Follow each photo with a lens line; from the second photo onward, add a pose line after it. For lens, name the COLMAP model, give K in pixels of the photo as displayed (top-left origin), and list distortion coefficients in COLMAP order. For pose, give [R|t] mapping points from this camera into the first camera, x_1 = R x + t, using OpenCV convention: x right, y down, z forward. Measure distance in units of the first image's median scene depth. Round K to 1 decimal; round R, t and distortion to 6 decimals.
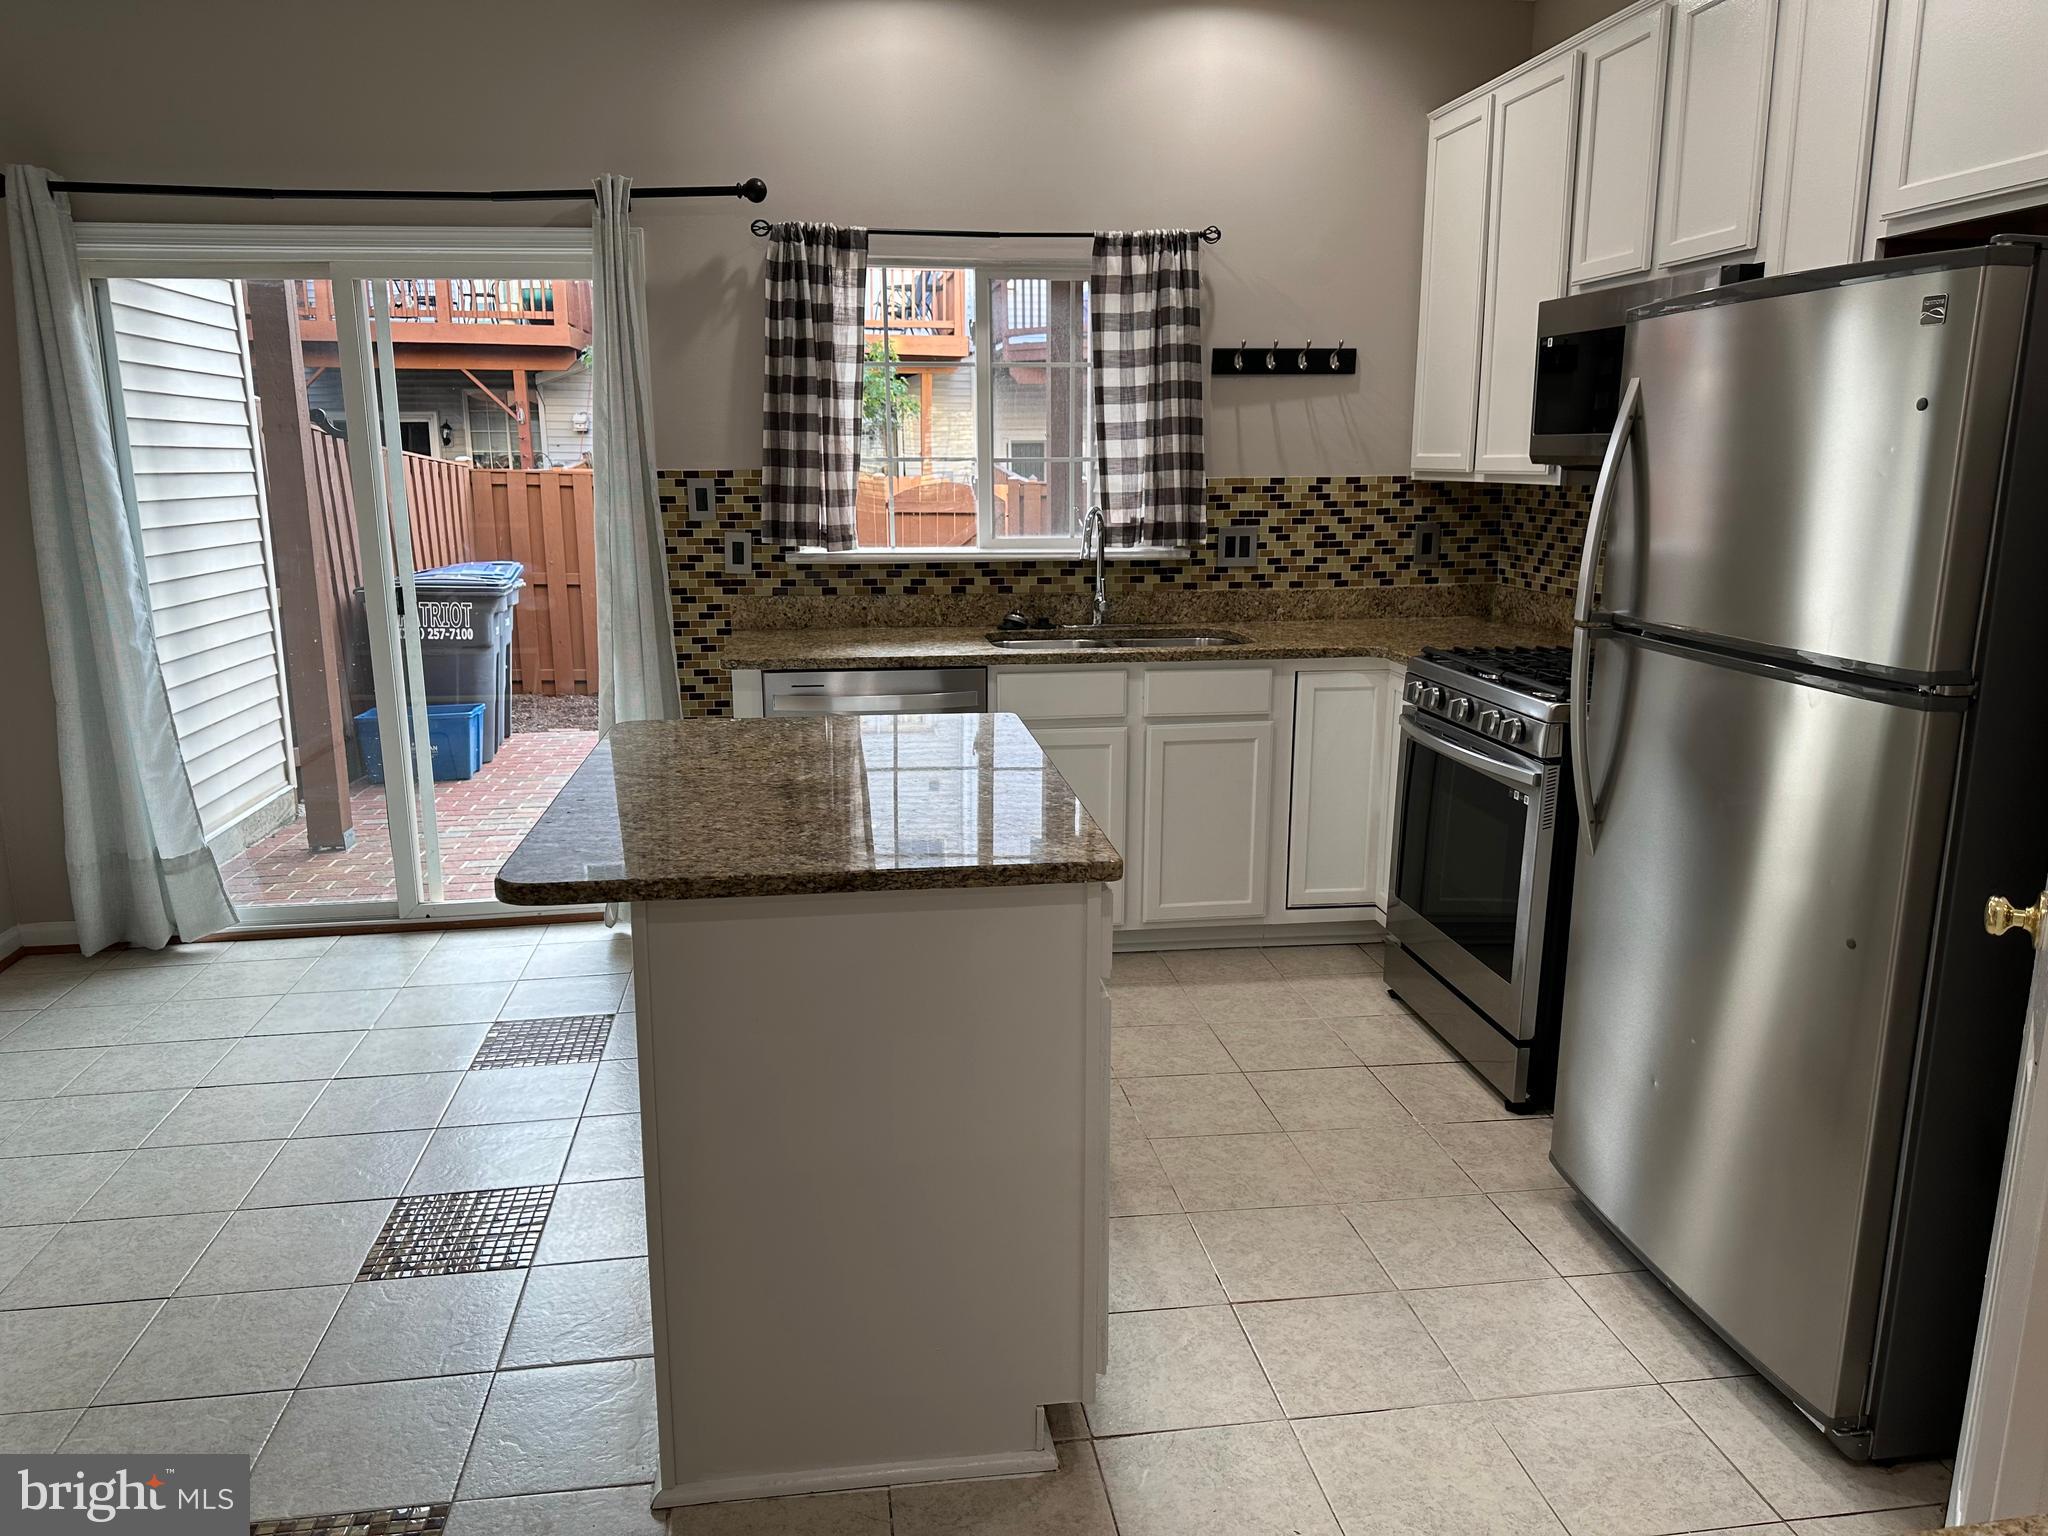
lens RADIAL K [[1414.1, 0, 1016.6], [0, 1414.1, 760.2], [0, 0, 1]] dist [0.198636, -0.383655]
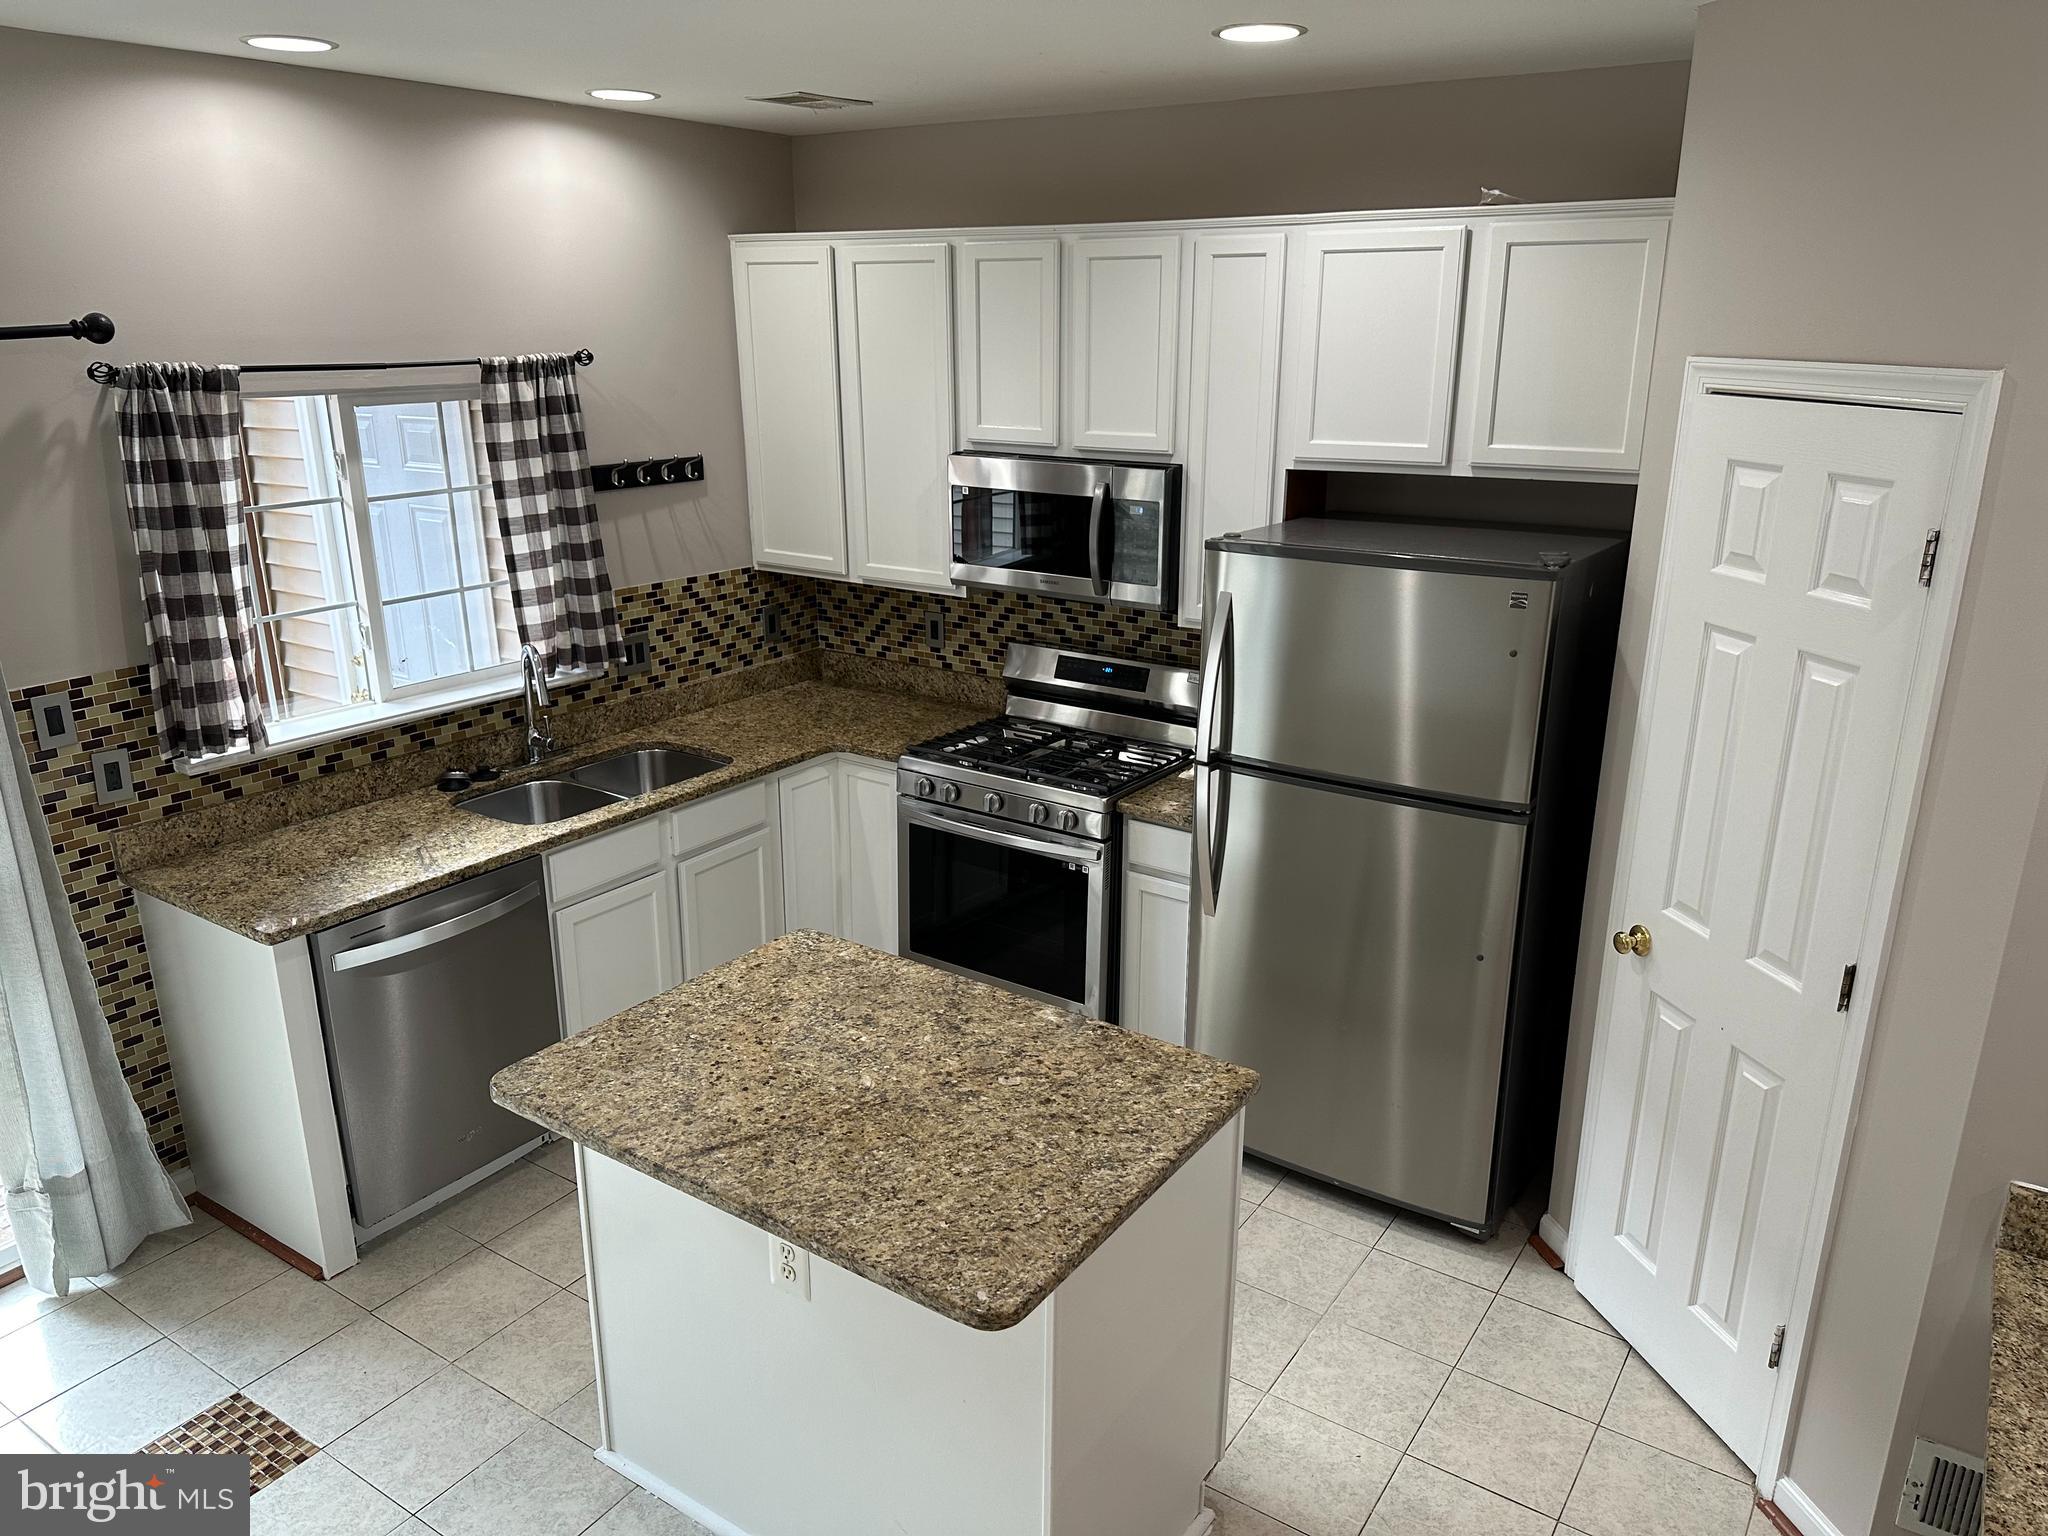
lens RADIAL K [[1427.2, 0, 1025.8], [0, 1427.2, 775.6], [0, 0, 1]] dist [0.052585, -0.082981]
pose [[0.671703, -0.220703, 0.707181, -0.414791], [0.152694, 0.975341, 0.159359, -0.194711], [-0.724914, 0.000941, 0.688839, 0.106584]]
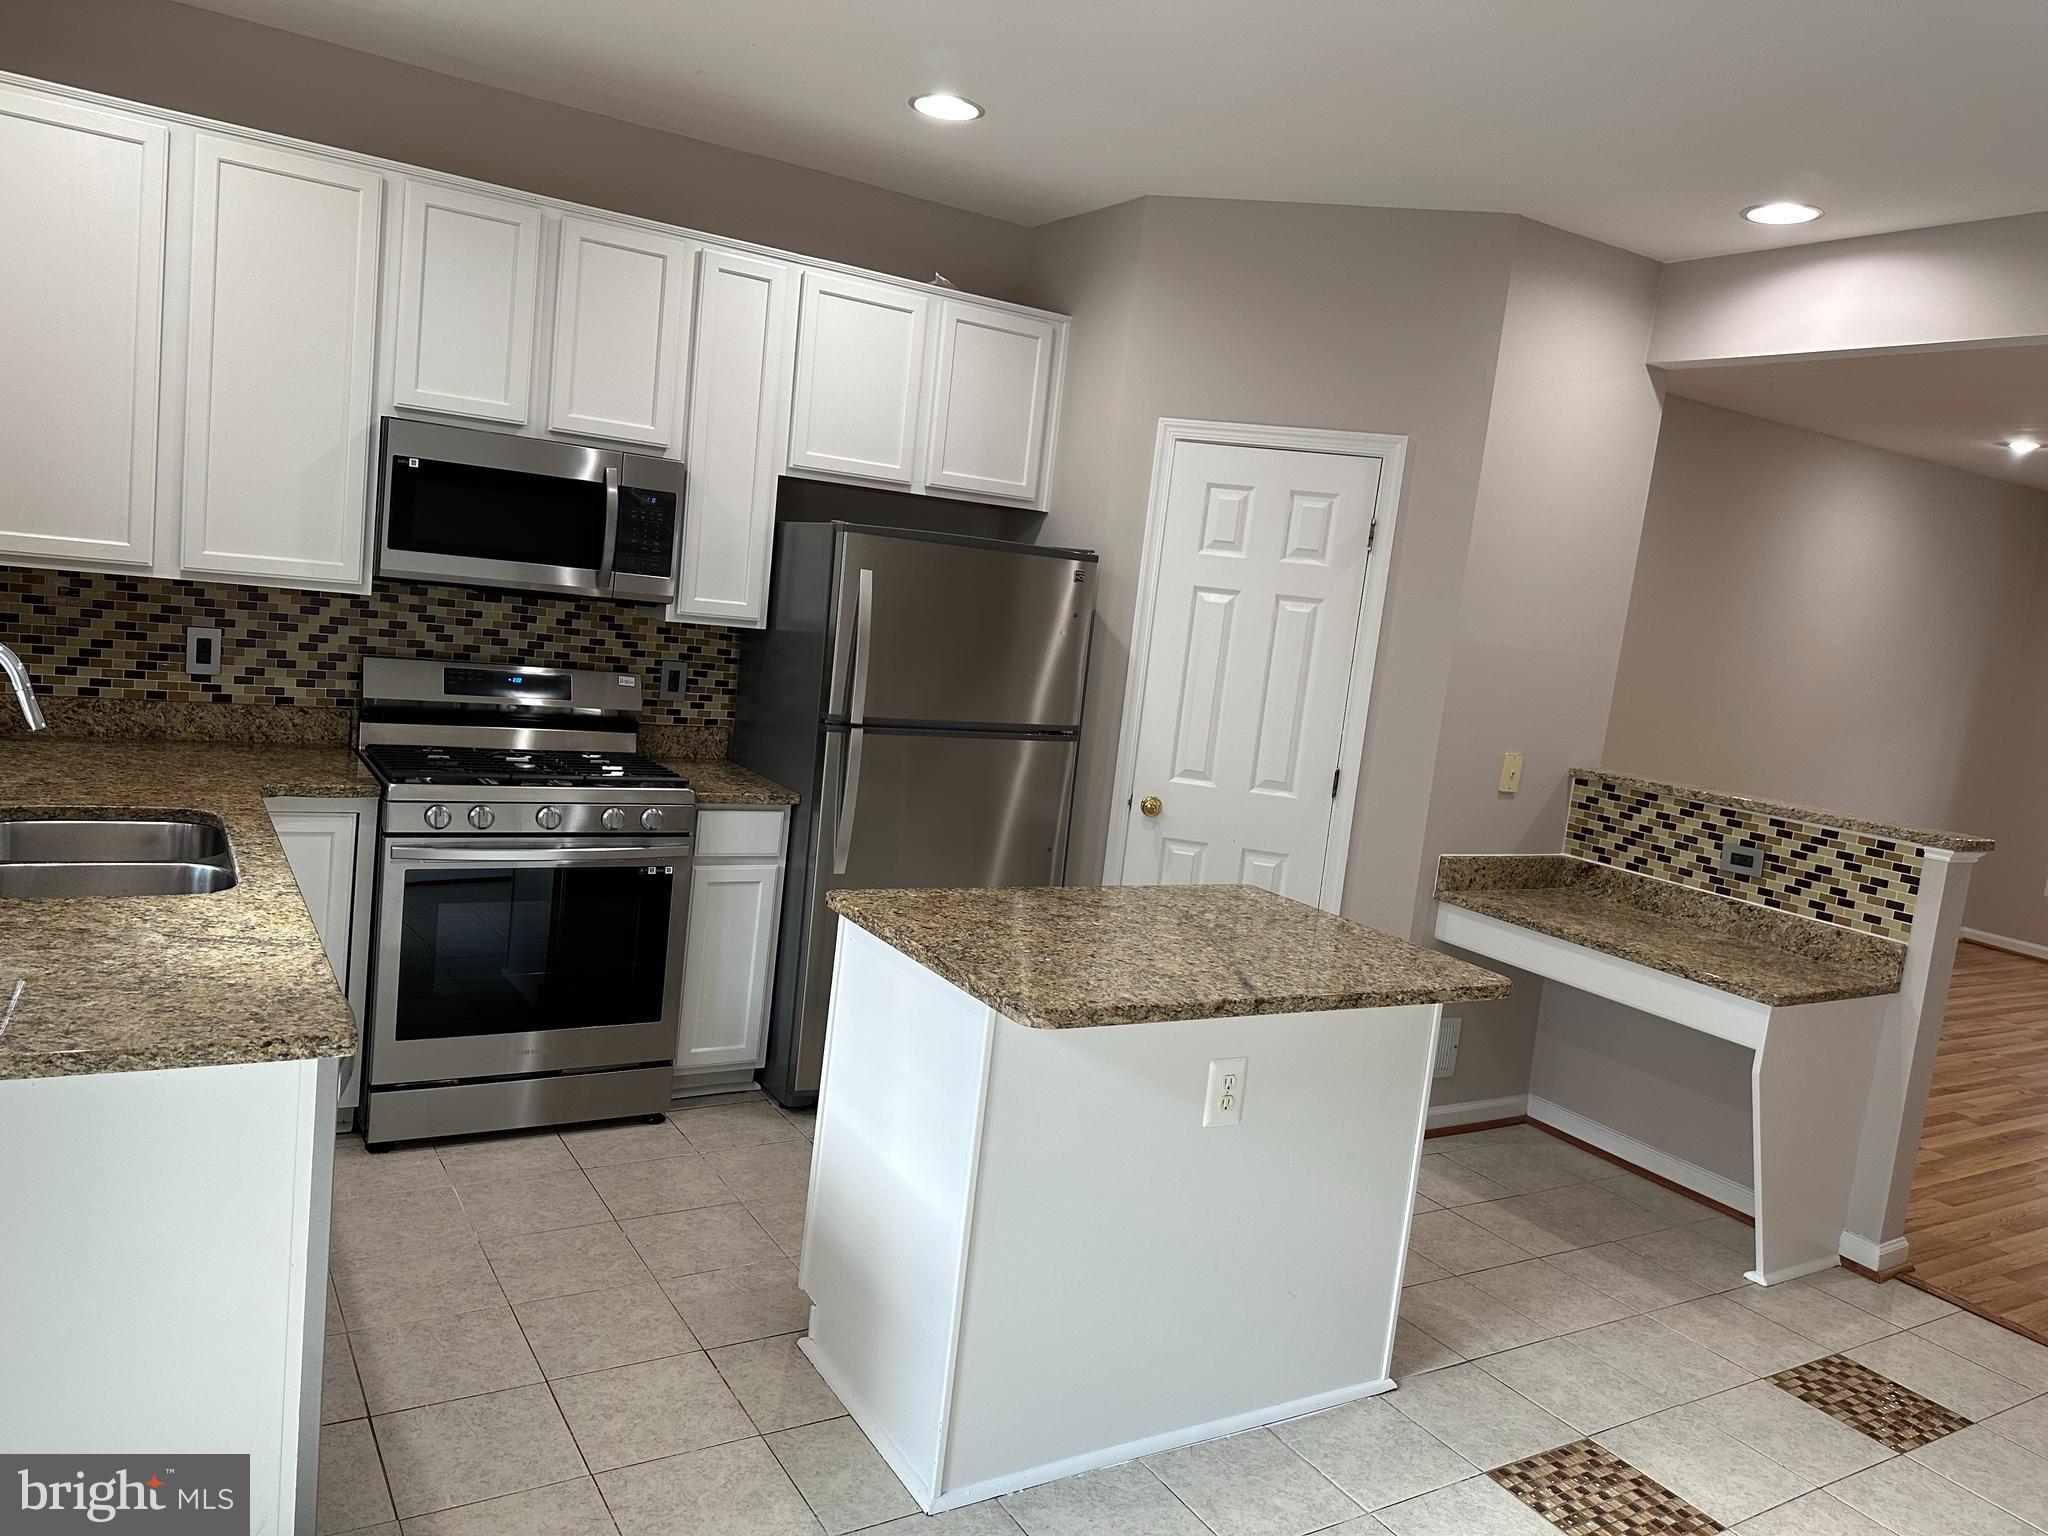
lens RADIAL K [[1460.4, 0, 1017.8], [0, 1460.4, 757.5], [0, 0, 1]] dist [0.005413, -0.007787]
pose [[-0.402052, -0.153212, 0.902707, -0.639542], [0.083037, 0.975737, 0.202590, -0.213151], [-0.911844, 0.156410, -0.379574, 0.865275]]
